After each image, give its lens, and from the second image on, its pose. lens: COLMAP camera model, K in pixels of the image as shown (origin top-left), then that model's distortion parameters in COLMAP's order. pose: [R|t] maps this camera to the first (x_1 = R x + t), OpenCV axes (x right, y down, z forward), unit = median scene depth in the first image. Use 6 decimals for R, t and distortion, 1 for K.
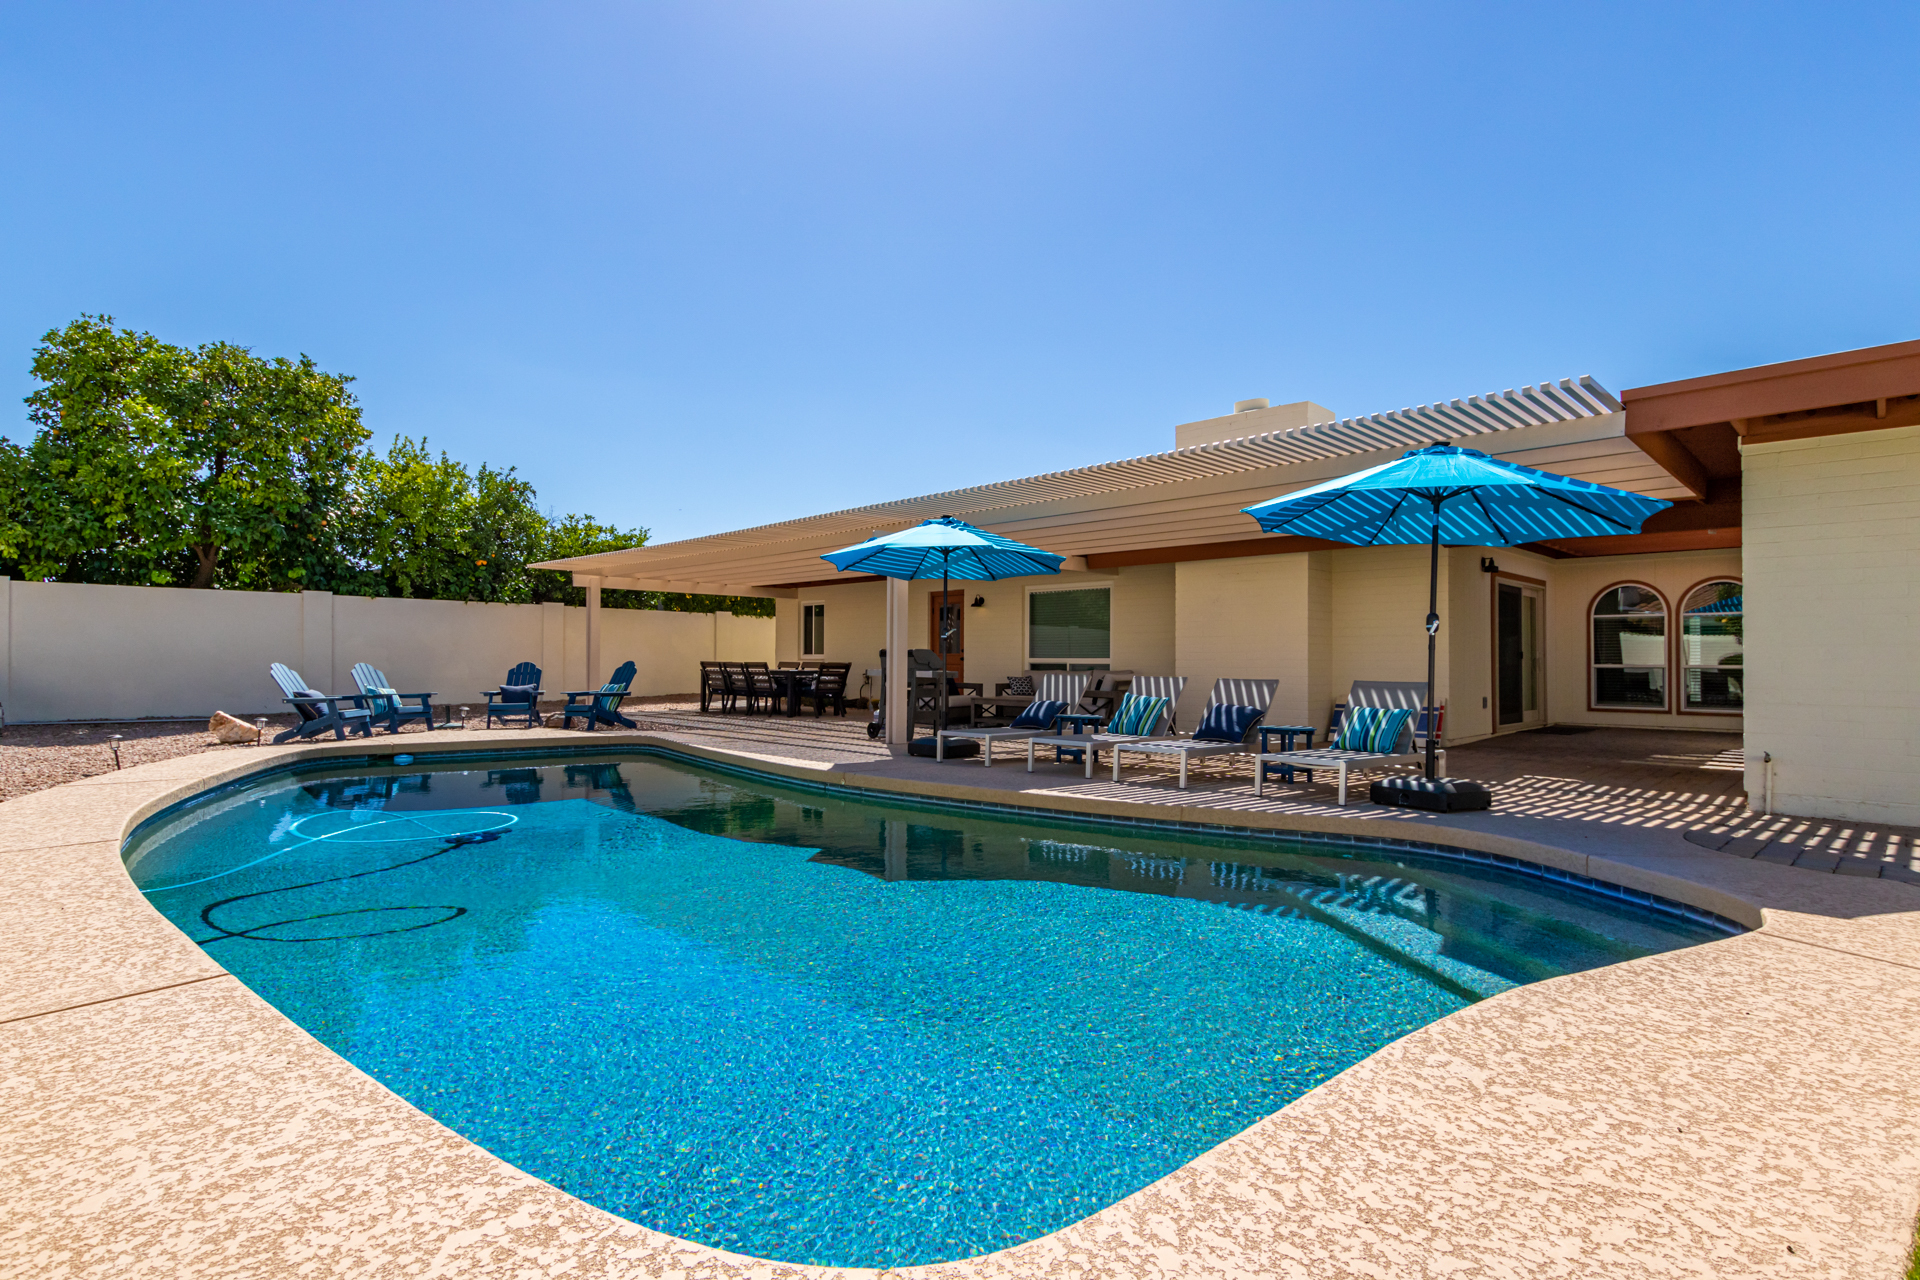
lens RADIAL K [[889.4, 0, 962.1], [0, 889.4, 641.3], [0, 0, 1]] dist [0.004324, -0.005318]
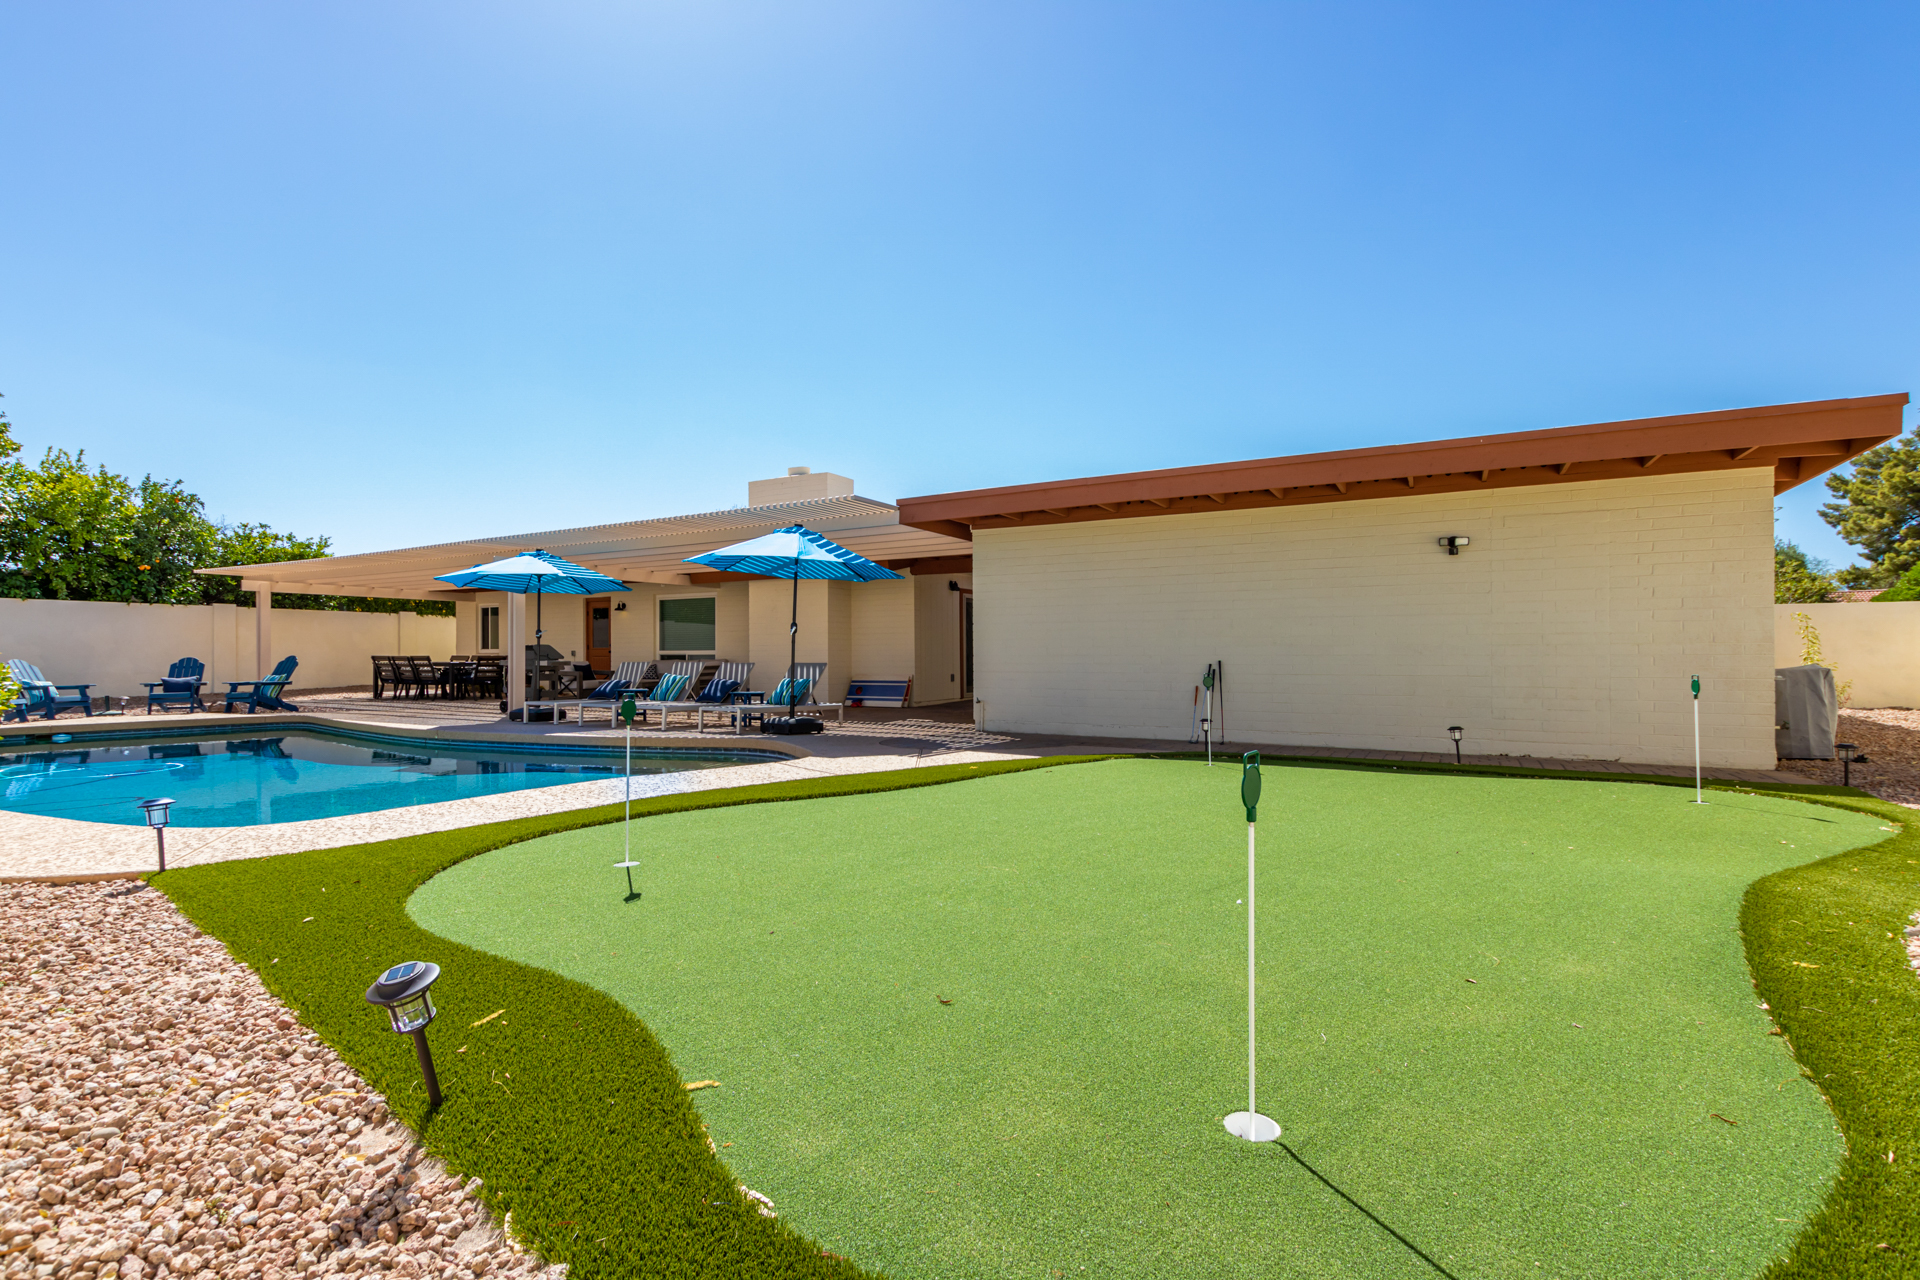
lens RADIAL K [[889.4, 0, 1008.8], [0, 889.4, 639.9], [0, 0, 1]] dist [0.004324, -0.005318]
pose [[0.965557, -0.004584, 0.260151, 0.207961], [0.002978, 0.999974, 0.006566, -0.003437], [-0.260174, -0.005565, 0.965546, -0.343494]]
